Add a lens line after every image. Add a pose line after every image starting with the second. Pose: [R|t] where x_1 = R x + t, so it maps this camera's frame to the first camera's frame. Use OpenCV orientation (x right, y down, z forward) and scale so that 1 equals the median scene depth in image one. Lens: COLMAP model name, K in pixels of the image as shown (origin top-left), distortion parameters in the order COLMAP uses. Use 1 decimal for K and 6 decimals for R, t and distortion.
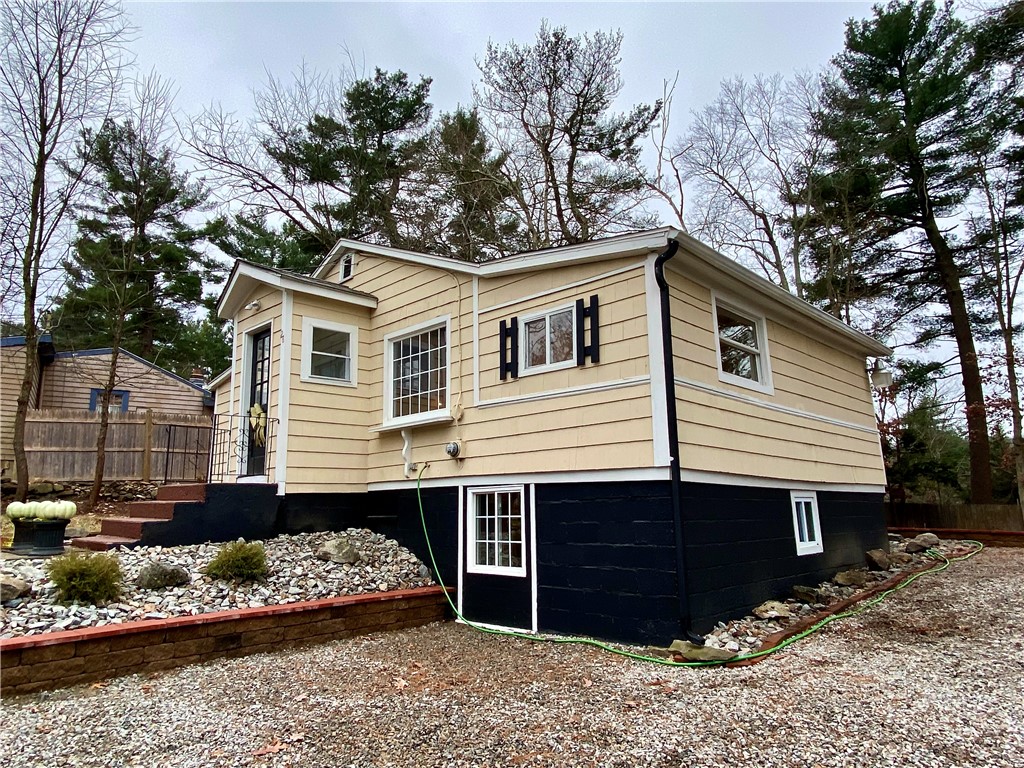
lens RADIAL K [[626.8, 0, 512.0], [0, 626.8, 384.0], [0, 0, 1]] dist [0.072132, -0.083306]
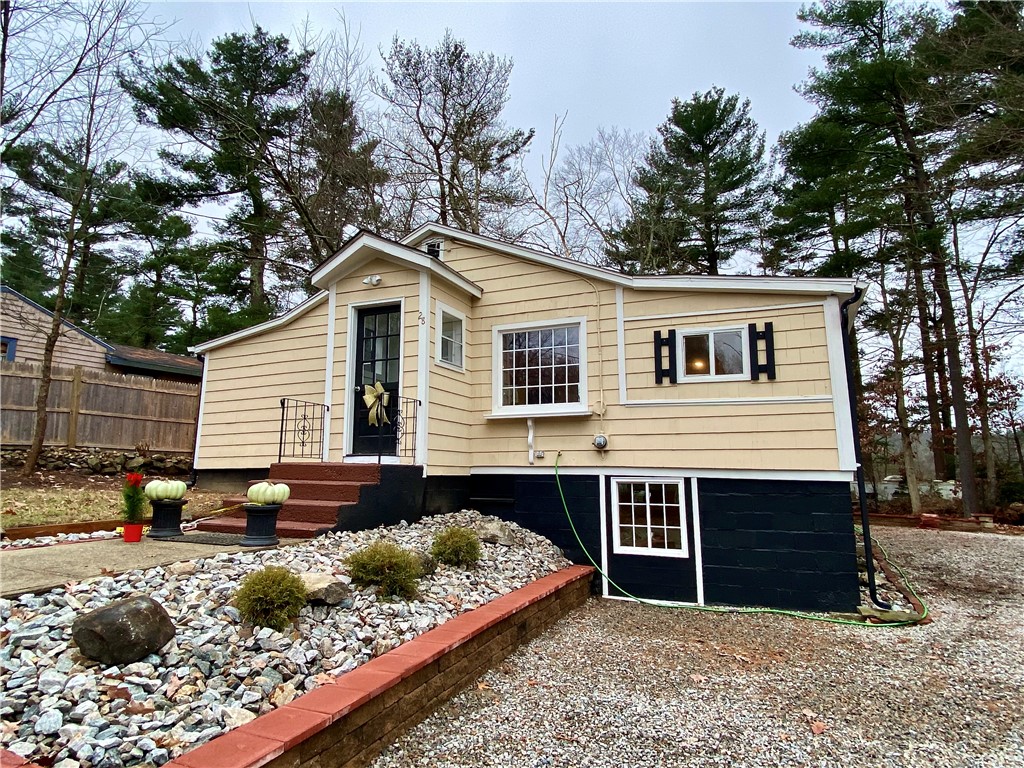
lens RADIAL K [[569.7, 0, 512.0], [0, 569.7, 384.0], [0, 0, 1]] dist [0.051393, -0.048070]
pose [[0.937377, 0.081894, 0.338552, -0.534644], [-0.090917, 0.995799, 0.010853, 0.005835], [-0.336241, -0.040953, 0.940885, 0.107193]]
